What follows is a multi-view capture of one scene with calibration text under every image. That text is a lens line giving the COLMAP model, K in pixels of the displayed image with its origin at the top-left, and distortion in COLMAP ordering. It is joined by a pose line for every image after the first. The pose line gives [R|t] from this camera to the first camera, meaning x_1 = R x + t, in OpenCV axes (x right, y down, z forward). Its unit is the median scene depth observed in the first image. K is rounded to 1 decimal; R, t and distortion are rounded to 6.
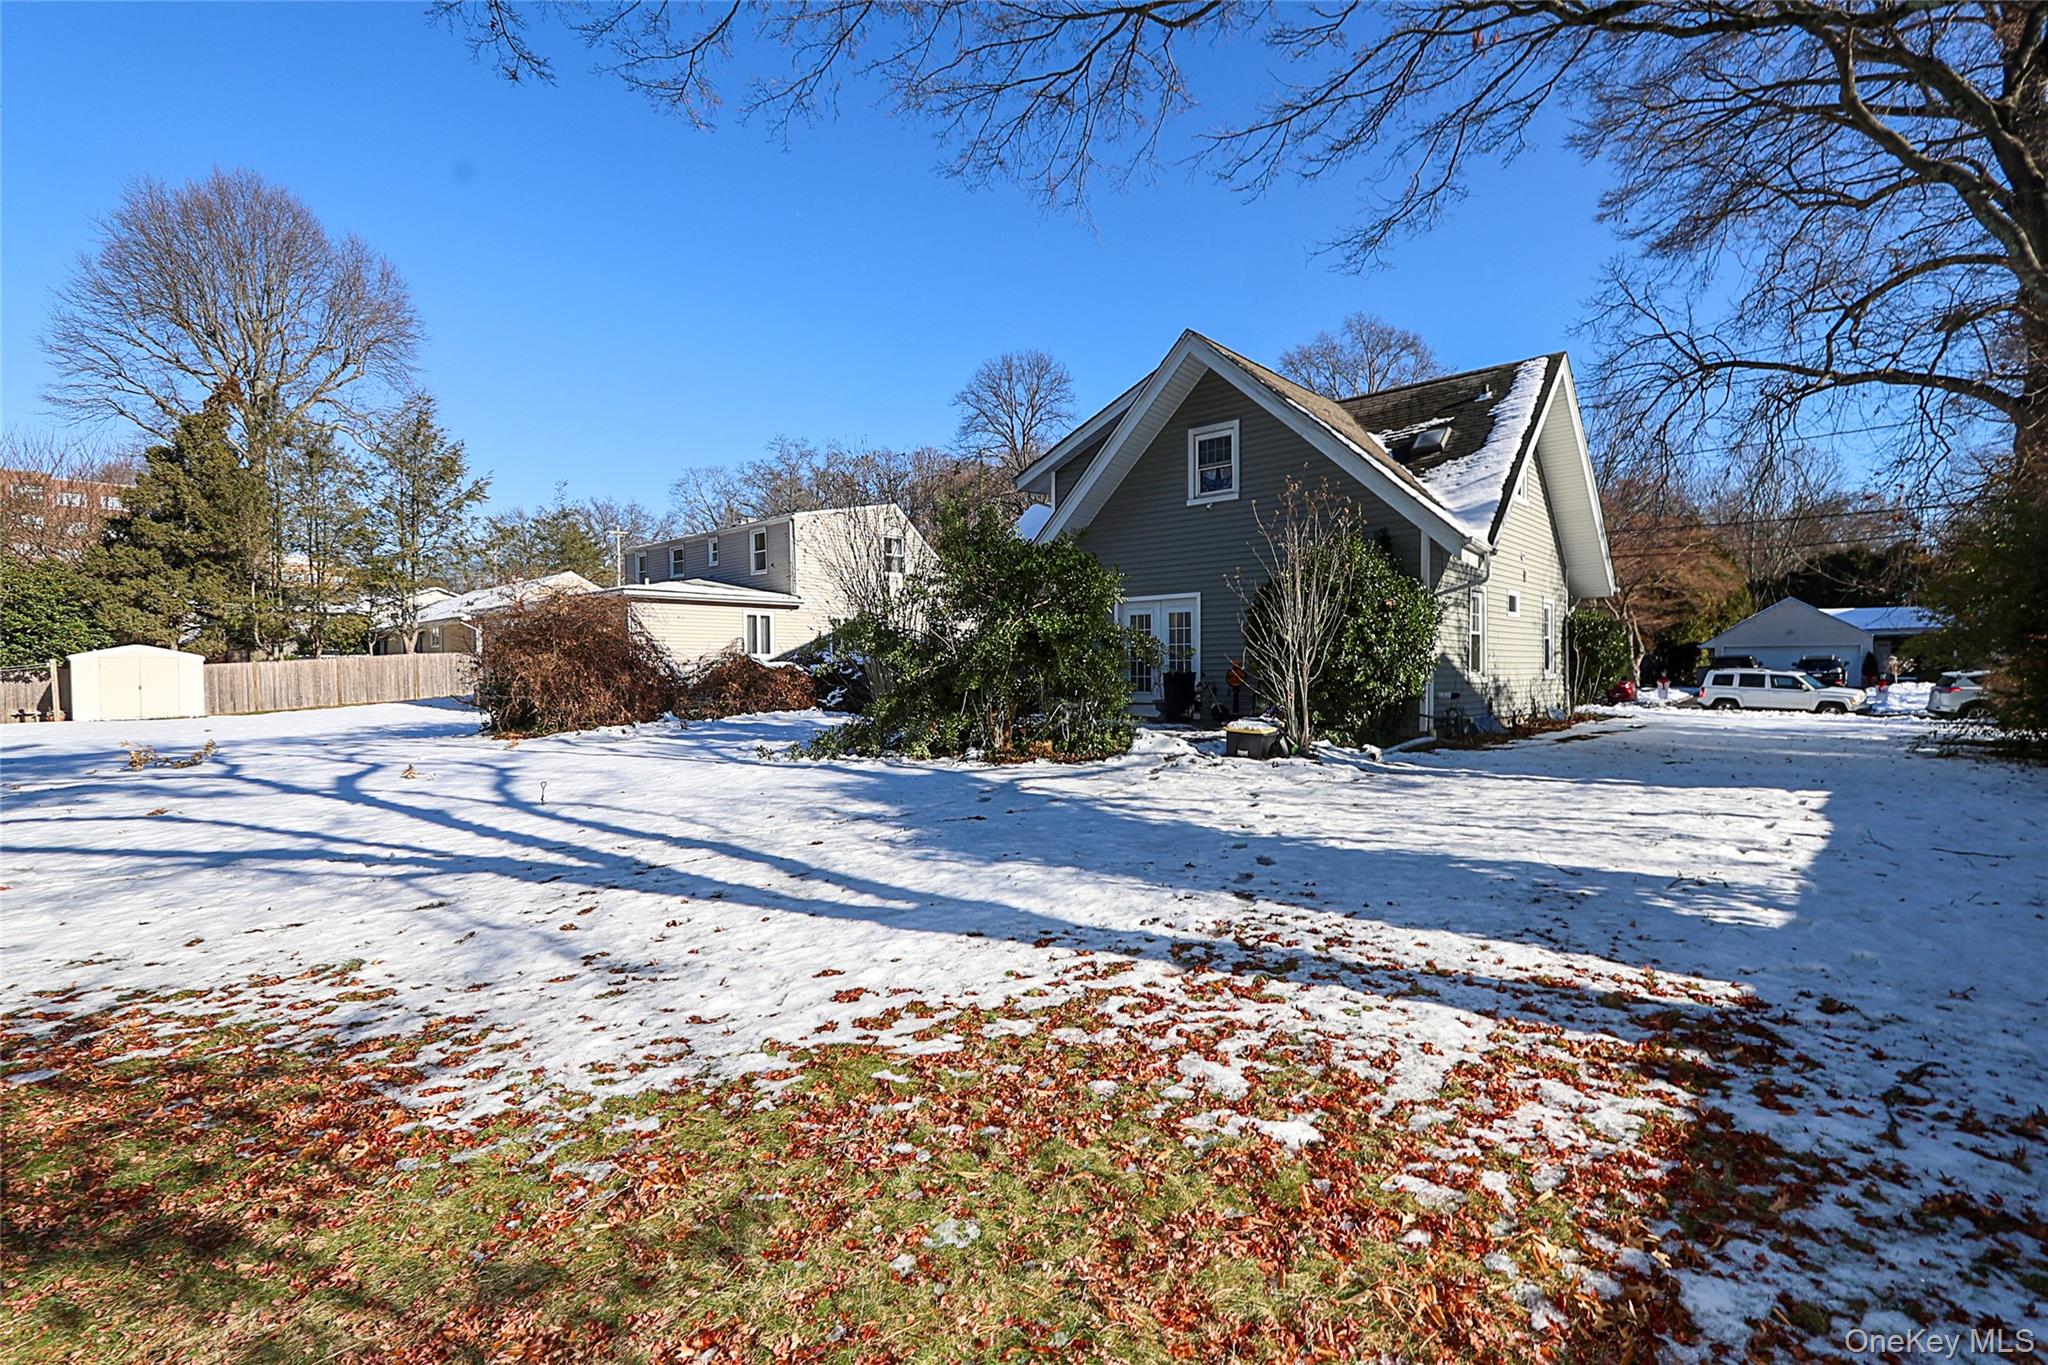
lens RADIAL K [[984.4, 0, 1031.4], [0, 984.4, 649.1], [0, 0, 1]] dist [-0.004519, -0.000114]
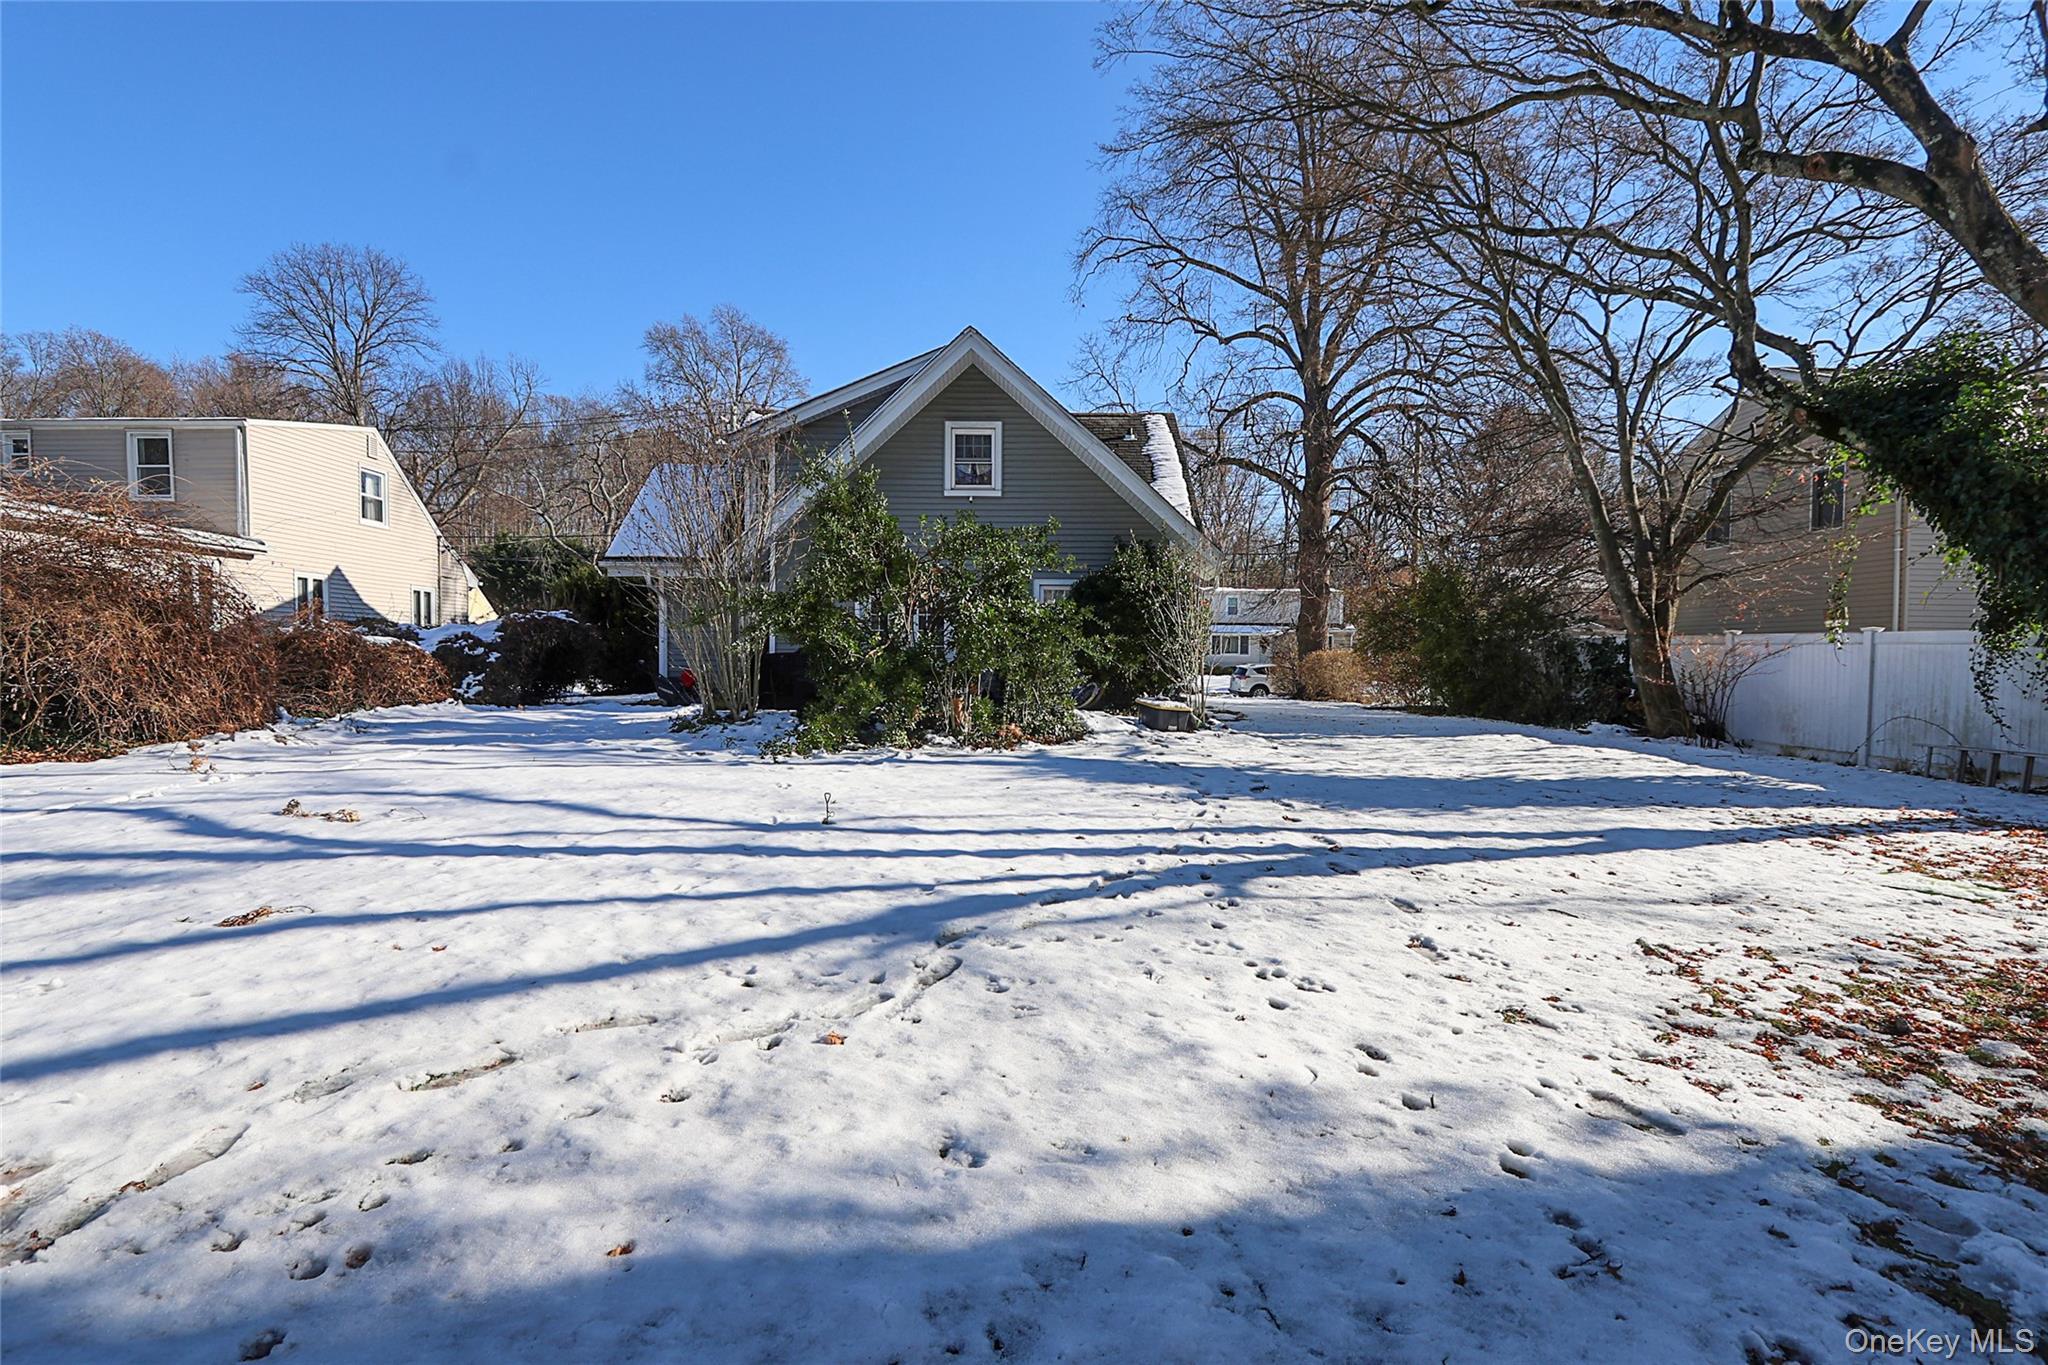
lens RADIAL K [[984.4, 0, 1031.4], [0, 984.4, 649.1], [0, 0, 1]] dist [-0.004519, -0.000114]
pose [[0.718238, 0.019690, 0.695519, -0.486392], [-0.025423, 0.999675, -0.002048, 0.013934], [-0.695333, -0.016211, 0.718505, 0.197873]]
